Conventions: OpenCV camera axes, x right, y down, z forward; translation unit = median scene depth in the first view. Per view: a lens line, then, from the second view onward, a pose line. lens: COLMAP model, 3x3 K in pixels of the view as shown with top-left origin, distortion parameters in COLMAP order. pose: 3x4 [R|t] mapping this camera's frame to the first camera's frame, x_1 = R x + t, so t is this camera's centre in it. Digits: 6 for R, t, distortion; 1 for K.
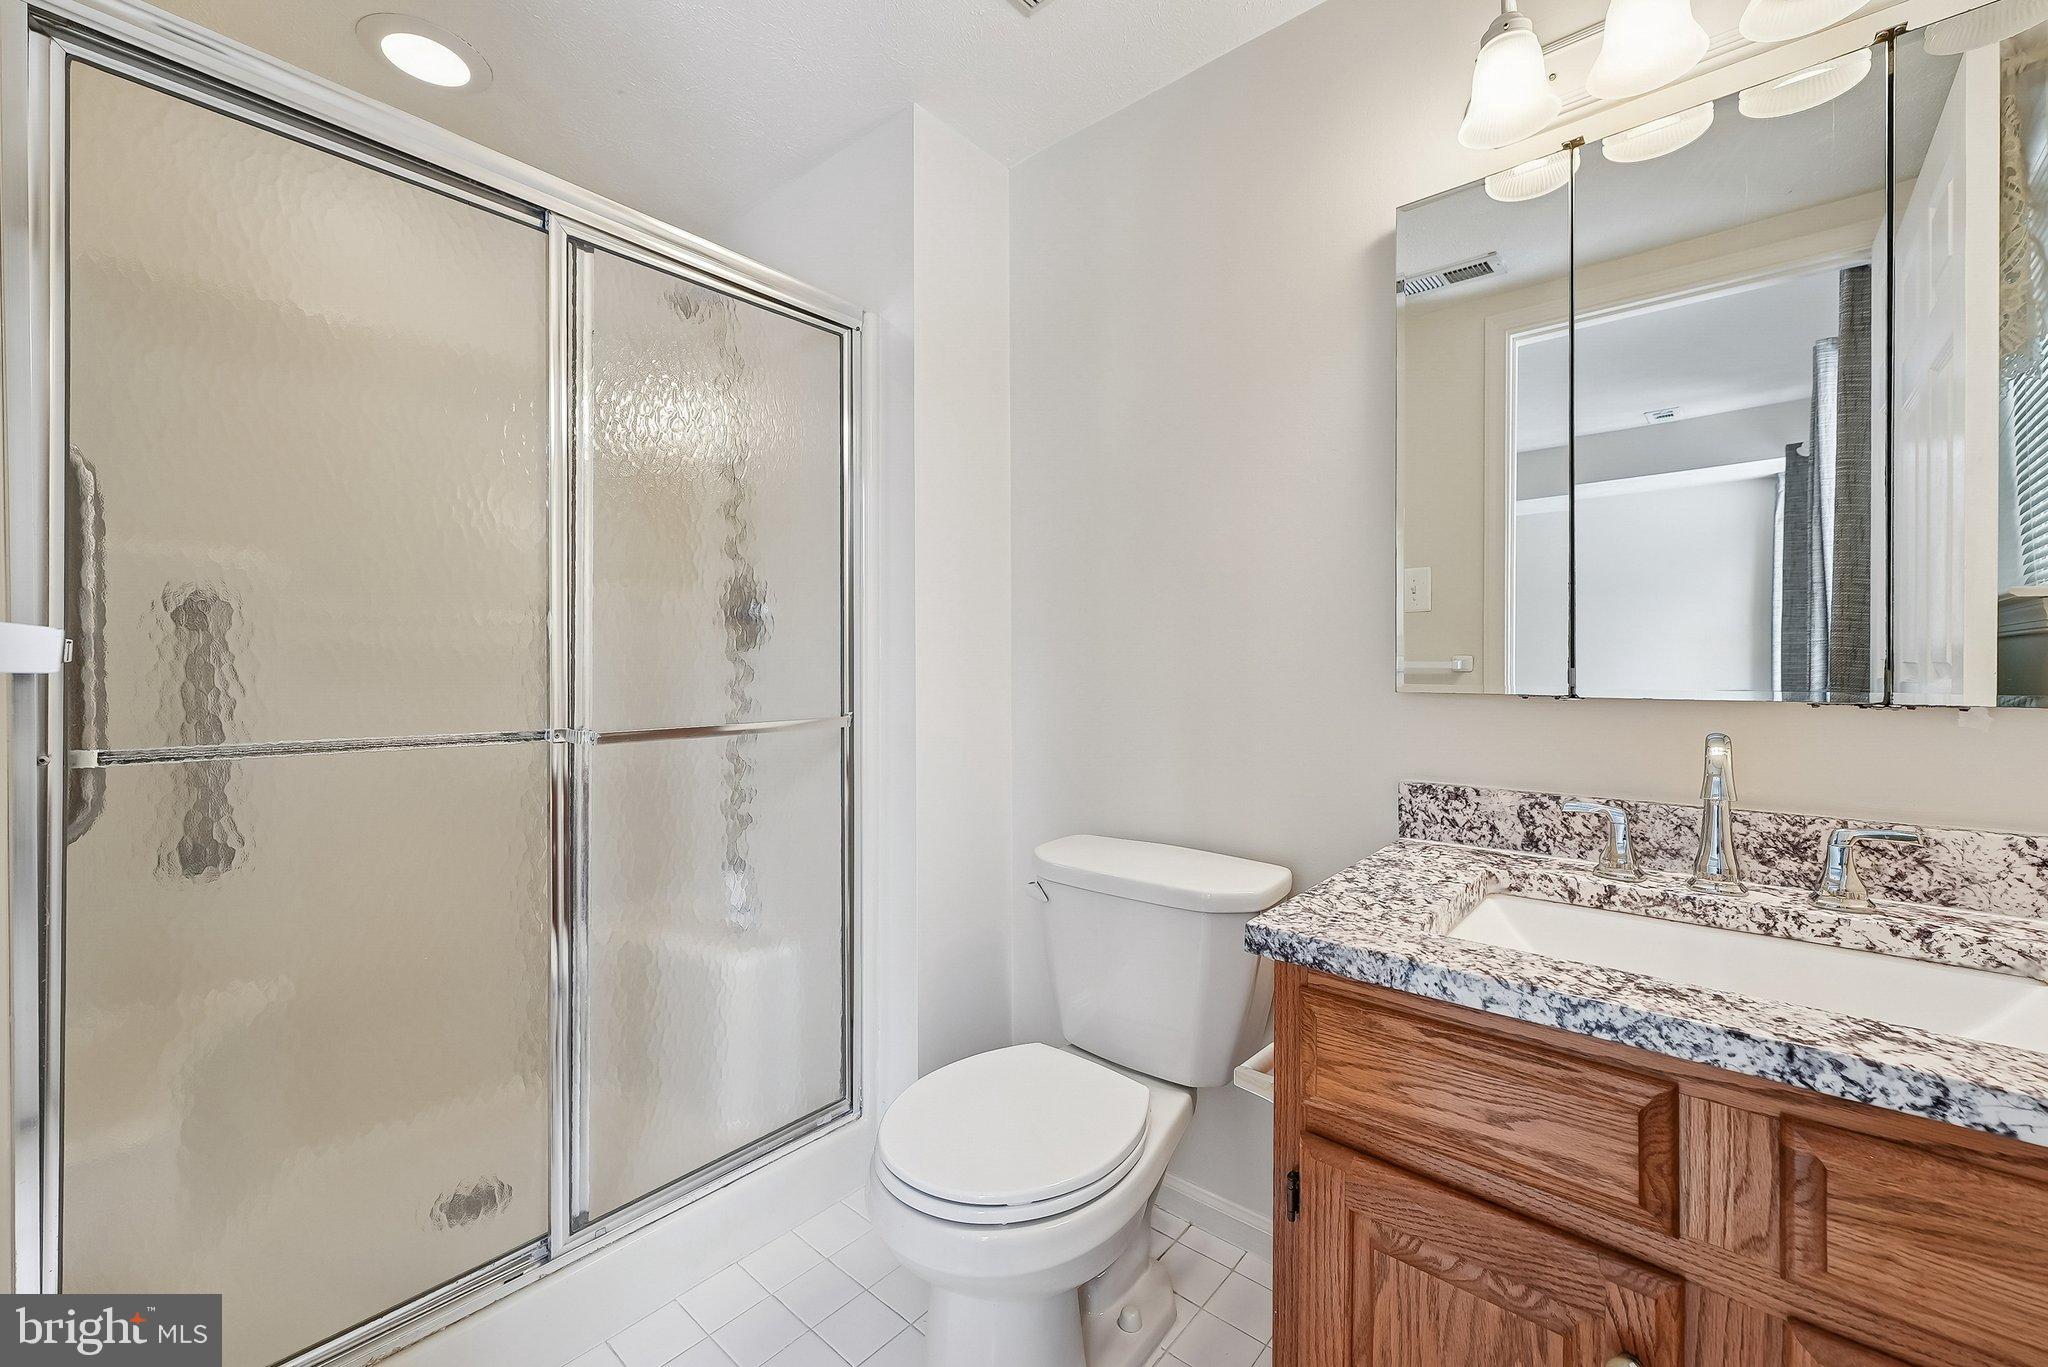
lens RADIAL K [[832.7, 0, 1025.1], [0, 832.7, 676.4], [0, 0, 1]] dist [0.002493, 0.000704]
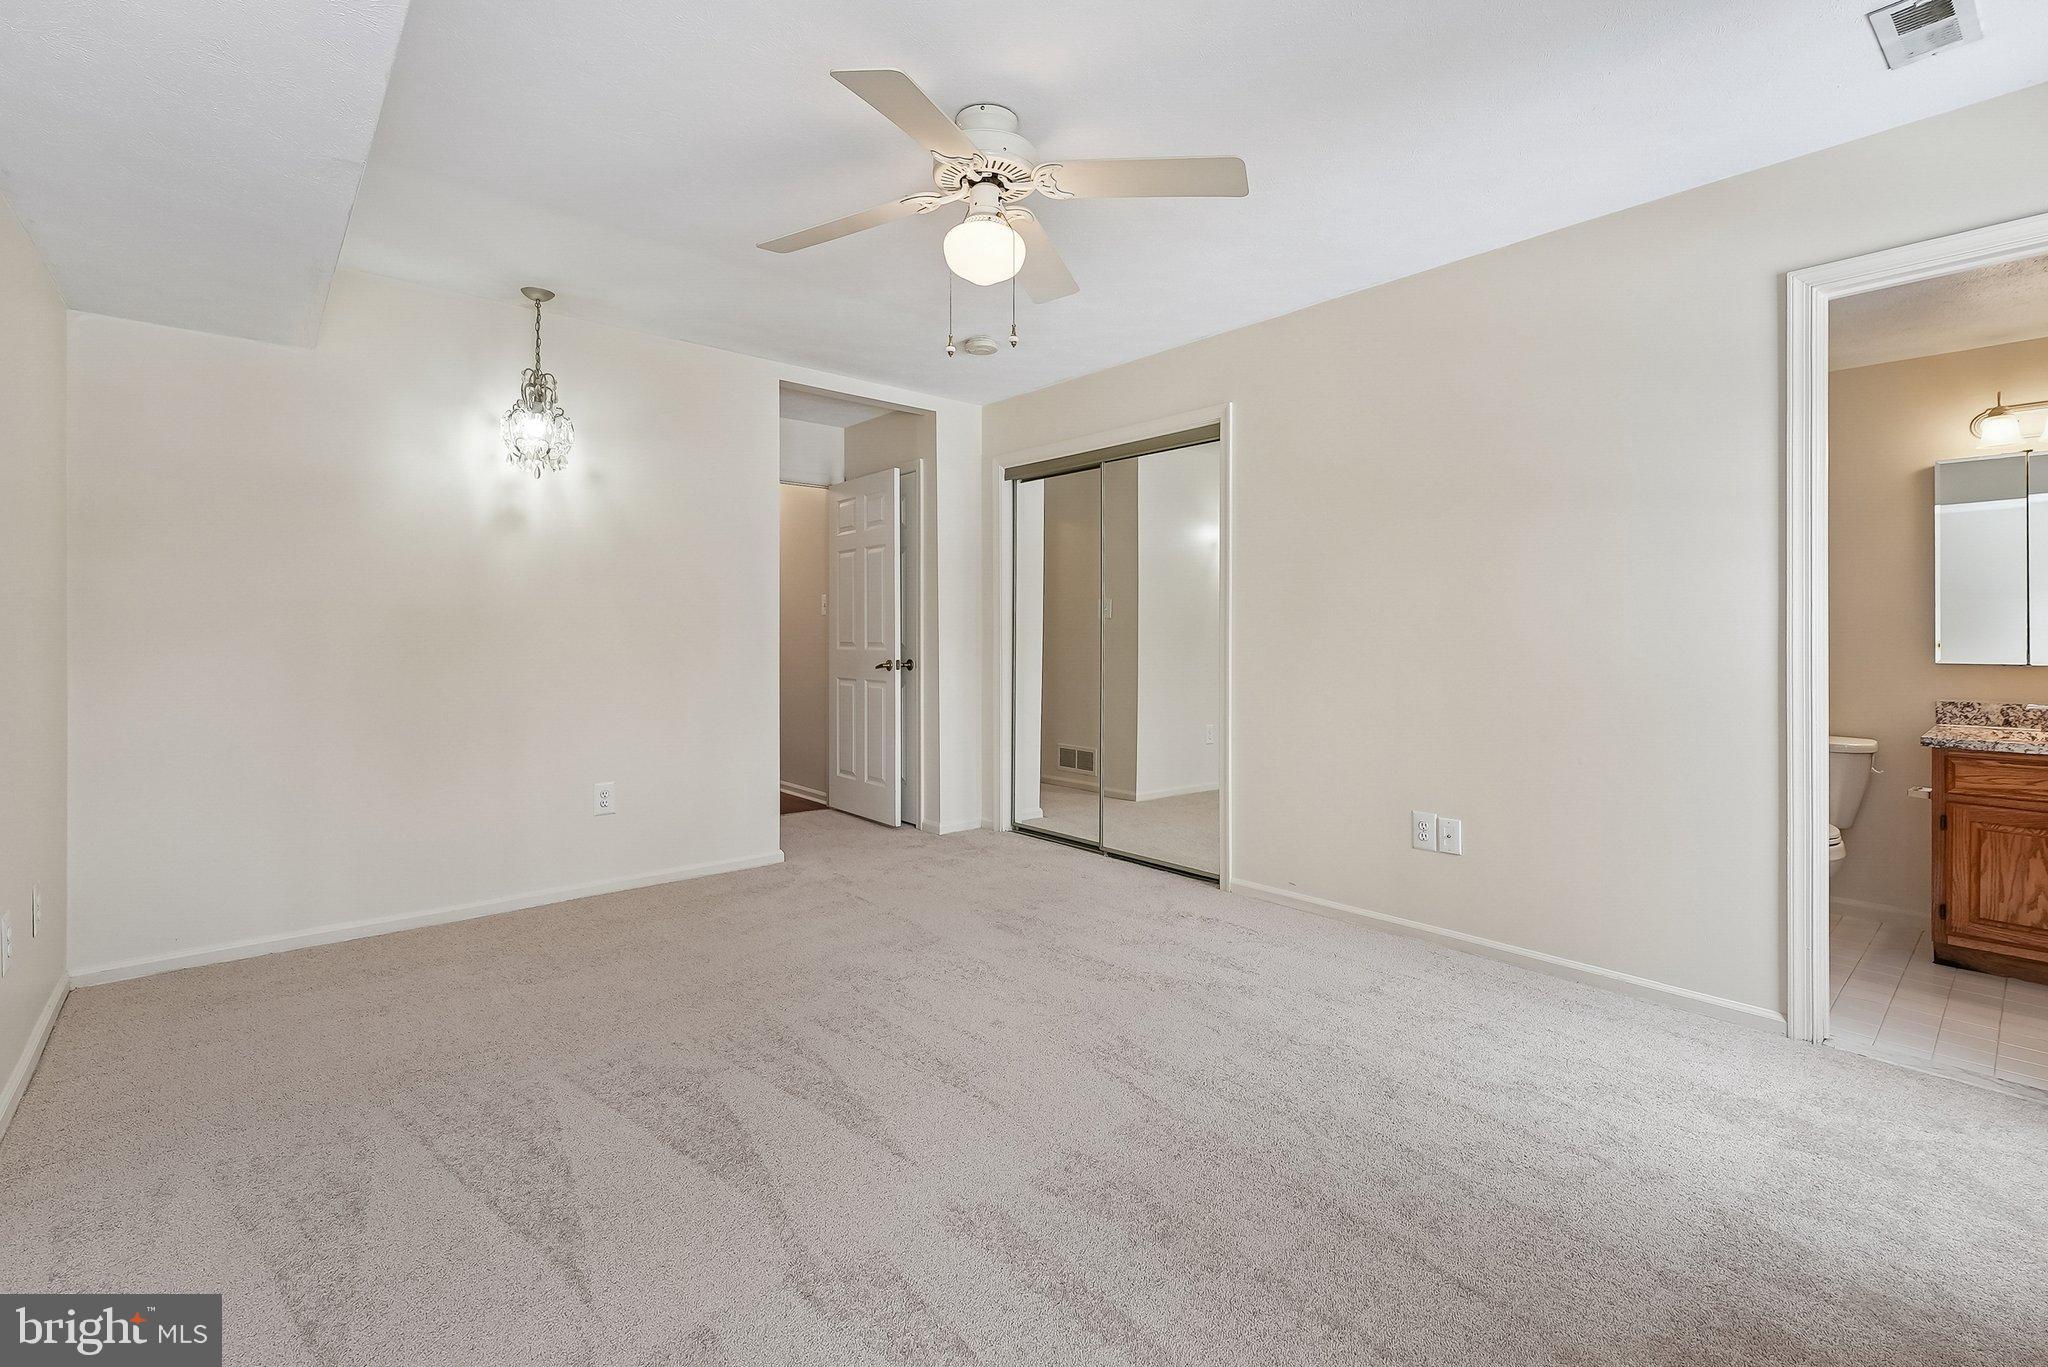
lens RADIAL K [[906.9, 0, 1031.9], [0, 906.9, 665.1], [0, 0, 1]] dist [-0.000247, 0.000625]
pose [[0.991371, 0.000771, -0.131086, -3.433599], [-0.000332, 0.999994, 0.003373, 0.030799], [0.131088, -0.003301, 0.991365, -3.689609]]
